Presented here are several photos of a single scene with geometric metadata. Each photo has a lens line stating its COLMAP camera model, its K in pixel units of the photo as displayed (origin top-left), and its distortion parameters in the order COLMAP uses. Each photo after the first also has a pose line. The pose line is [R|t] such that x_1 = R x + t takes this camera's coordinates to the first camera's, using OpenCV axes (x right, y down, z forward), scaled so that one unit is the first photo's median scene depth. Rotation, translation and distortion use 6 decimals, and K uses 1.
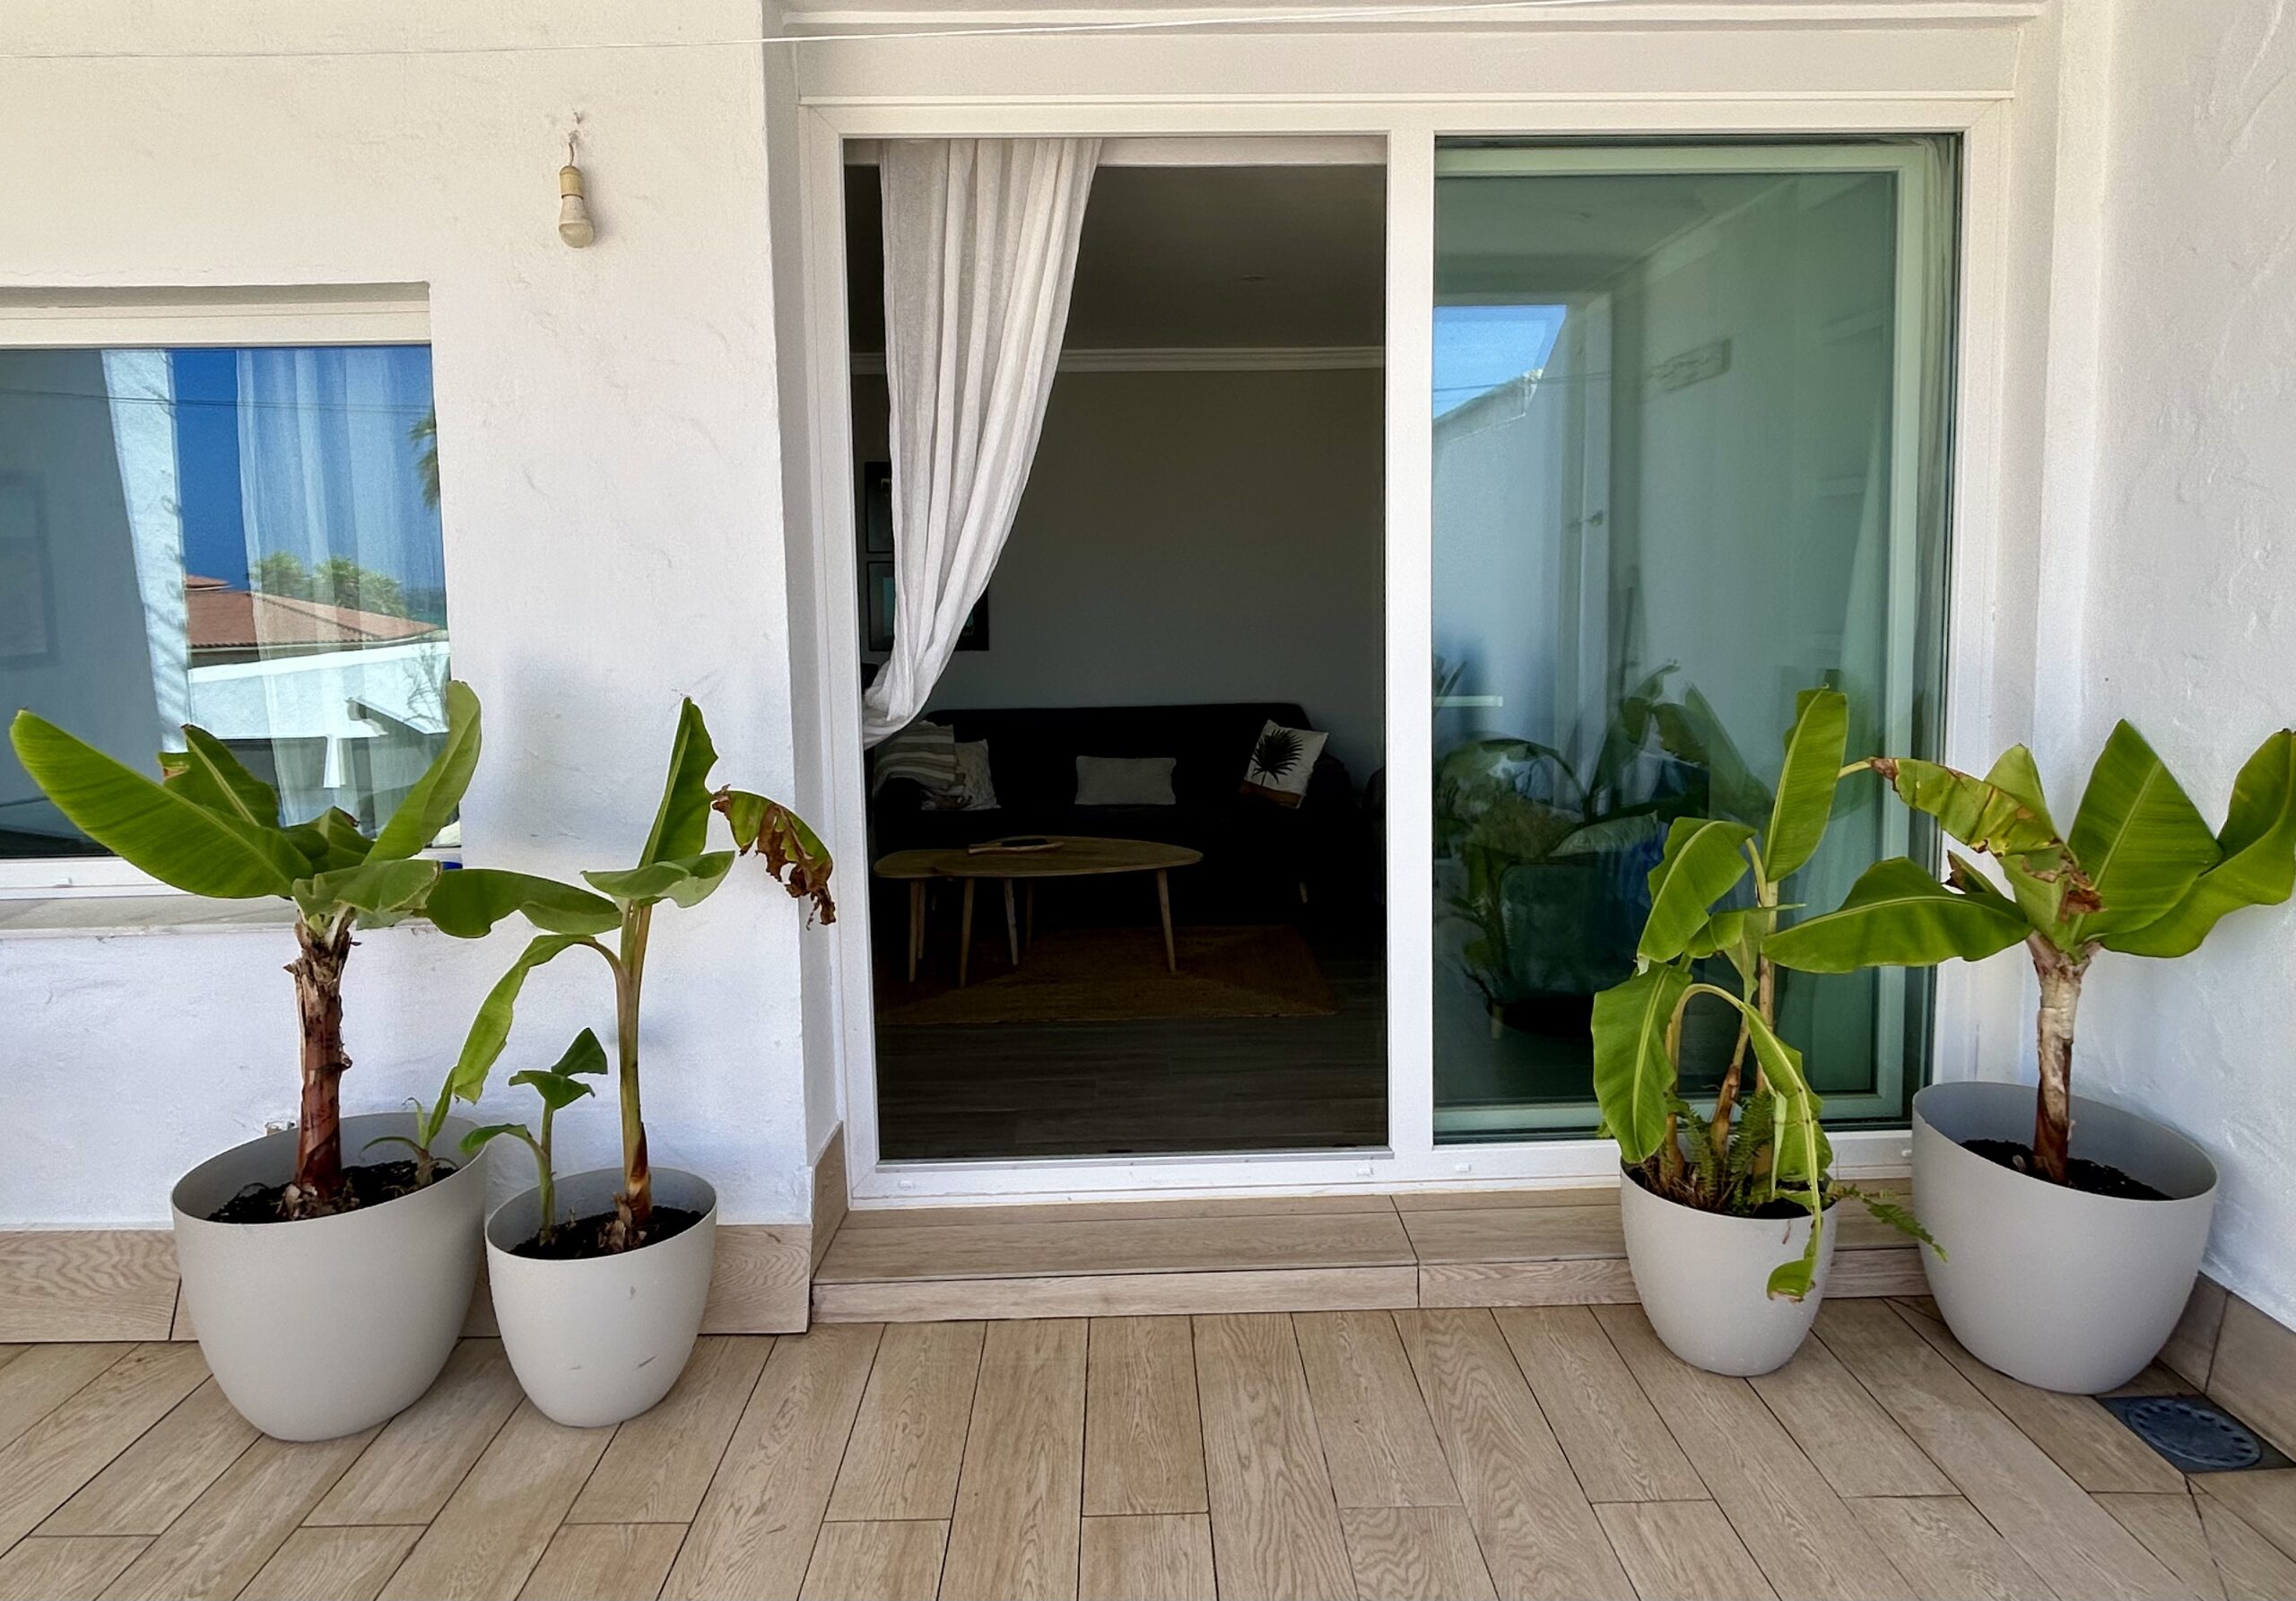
lens RADIAL K [[1349.4, 0, 1179.7], [0, 1349.4, 684.5], [0, 0, 1]] dist [-0.001569, 0.008342]
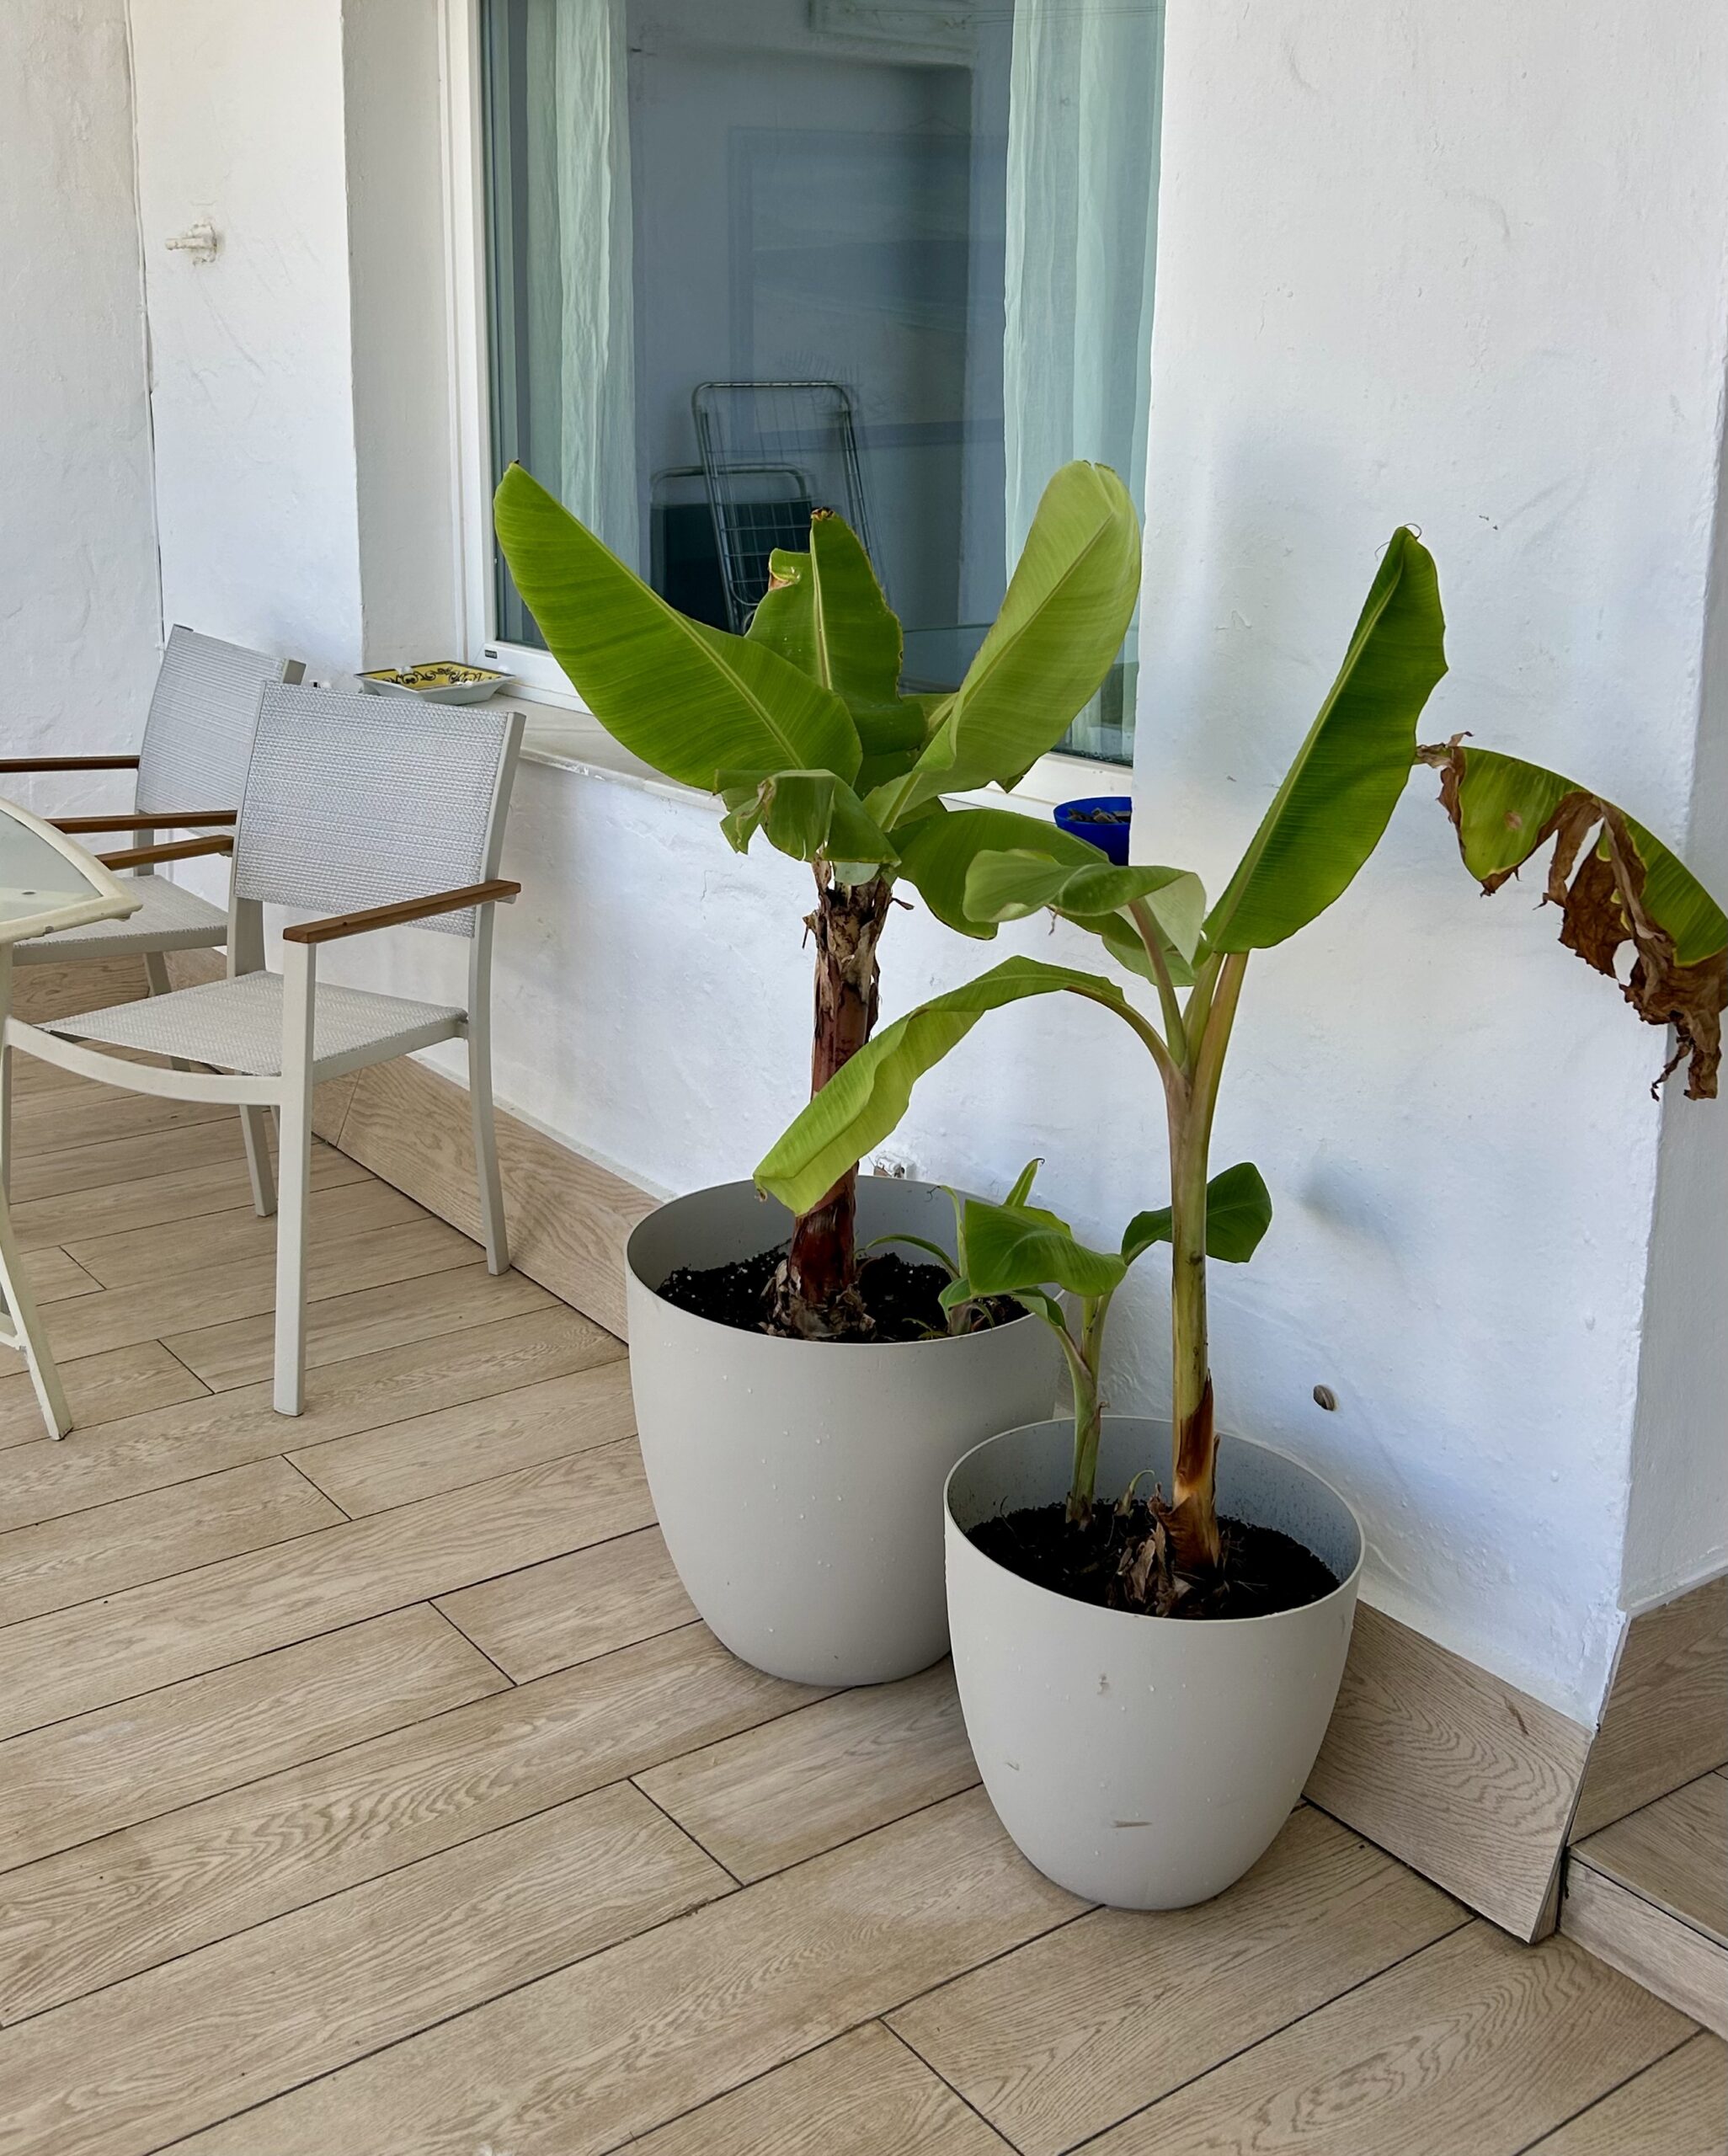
lens RADIAL K [[2393.0, 0, 750.6], [0, 2393.0, 832.9], [0, 0, 1]] dist [0.022011, 0.000000]
pose [[0.558390, 0.183538, -0.809021, 0.176531], [-0.078178, 0.982521, 0.168940, -0.008601], [0.825887, -0.031087, 0.562979, 0.350367]]
